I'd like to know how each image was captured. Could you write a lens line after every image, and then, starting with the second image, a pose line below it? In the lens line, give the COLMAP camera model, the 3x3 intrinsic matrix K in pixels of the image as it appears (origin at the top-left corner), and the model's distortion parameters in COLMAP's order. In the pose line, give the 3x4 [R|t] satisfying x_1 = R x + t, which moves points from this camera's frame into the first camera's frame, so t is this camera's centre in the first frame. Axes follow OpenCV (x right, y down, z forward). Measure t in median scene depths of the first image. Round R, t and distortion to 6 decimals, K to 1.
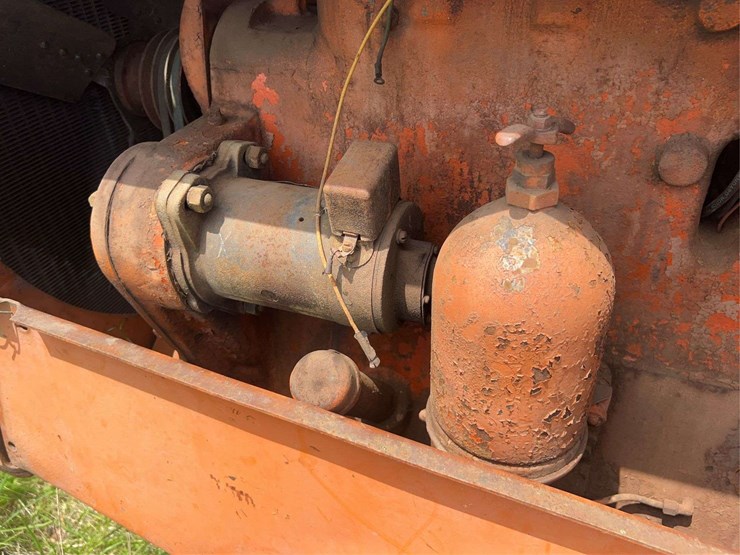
lens RADIAL K [[597.7, 0, 367.6], [0, 597.7, 273.8], [0, 0, 1]] dist [0.033265, -0.069916]
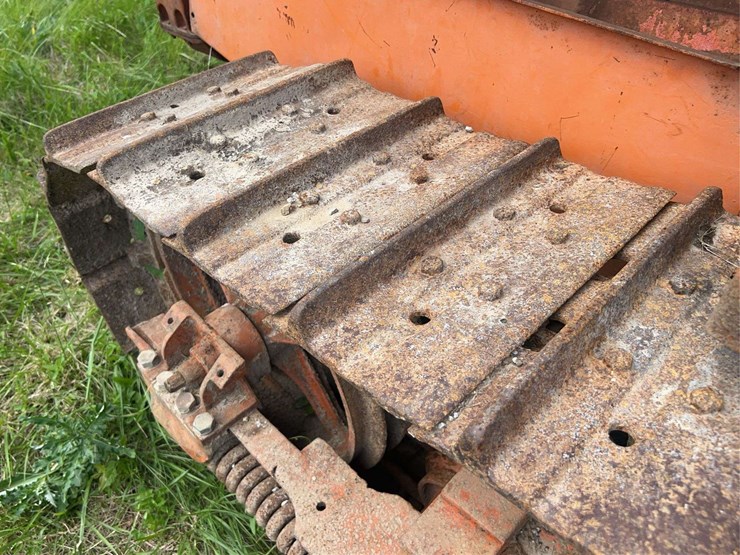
lens RADIAL K [[585.2, 0, 374.1], [0, 585.2, 276.4], [0, 0, 1]] dist [0.037933, -0.057791]
pose [[0.927745, 0.255393, -0.272147, 0.822676], [-0.217860, 0.962657, 0.160712, 0.883213], [0.303029, -0.089810, 0.948740, -0.806617]]
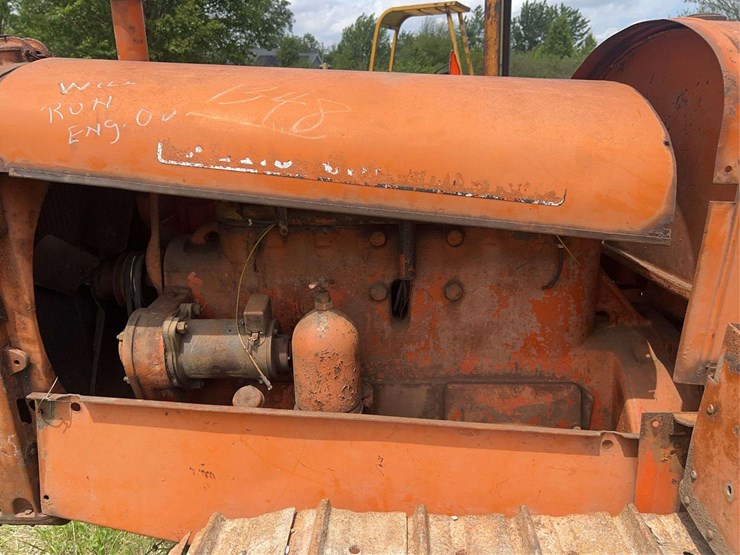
lens RADIAL K [[588.7, 0, 373.3], [0, 588.7, 273.4], [0, 0, 1]] dist [0.050417, -0.064202]
pose [[0.941113, -0.081052, 0.328234, -0.320948], [0.171204, 0.951411, -0.255941, 0.375900], [-0.291541, 0.297065, 0.909261, -1.295444]]
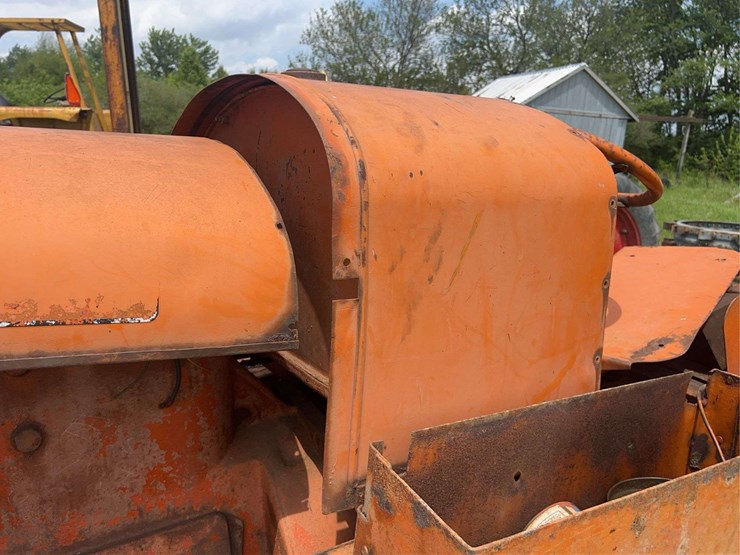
lens RADIAL K [[585.2, 0, 374.1], [0, 585.2, 276.4], [0, 0, 1]] dist [0.037933, -0.057791]
pose [[0.610830, -0.161225, 0.775173, 0.159653], [0.399191, 0.908215, -0.125663, 0.066331], [-0.683764, 0.386201, 0.619125, -1.037645]]
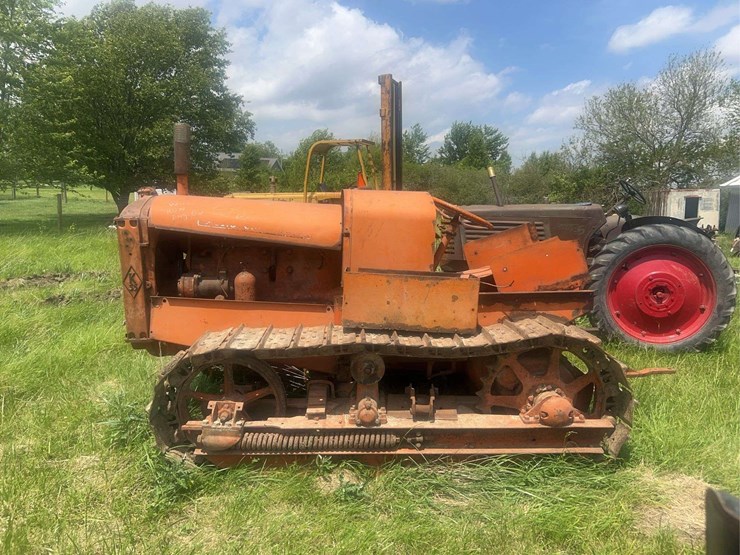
lens RADIAL K [[572.0, 0, 381.2], [0, 572.0, 272.0], [0, 0, 1]] dist [0.067482, -0.081033]
pose [[0.908200, -0.022141, 0.417950, -1.194524], [0.200192, 0.899939, -0.387341, 2.954742], [-0.367553, 0.435454, 0.821757, -5.545374]]
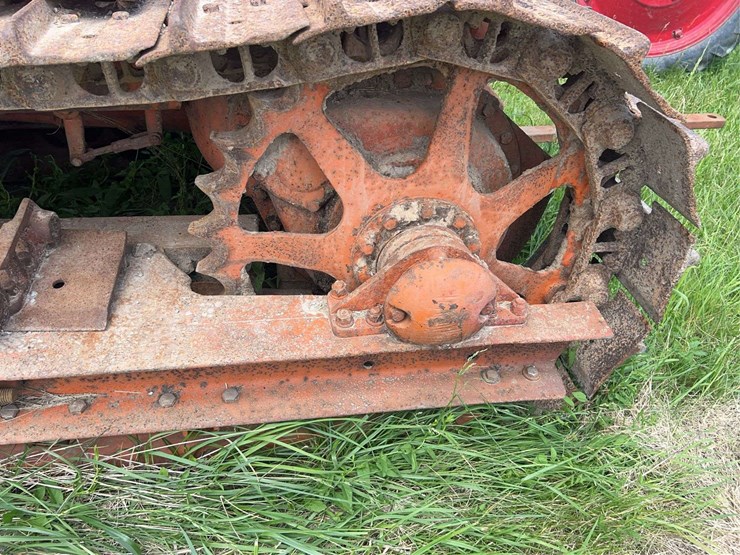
lens RADIAL K [[588.7, 0, 373.3], [0, 588.7, 273.4], [0, 0, 1]] dist [0.050417, -0.064202]
pose [[0.855815, -0.236927, 0.459833, 2.060467], [0.216088, 0.971409, 0.098342, 1.971629], [-0.469986, 0.015202, 0.882543, -2.023943]]
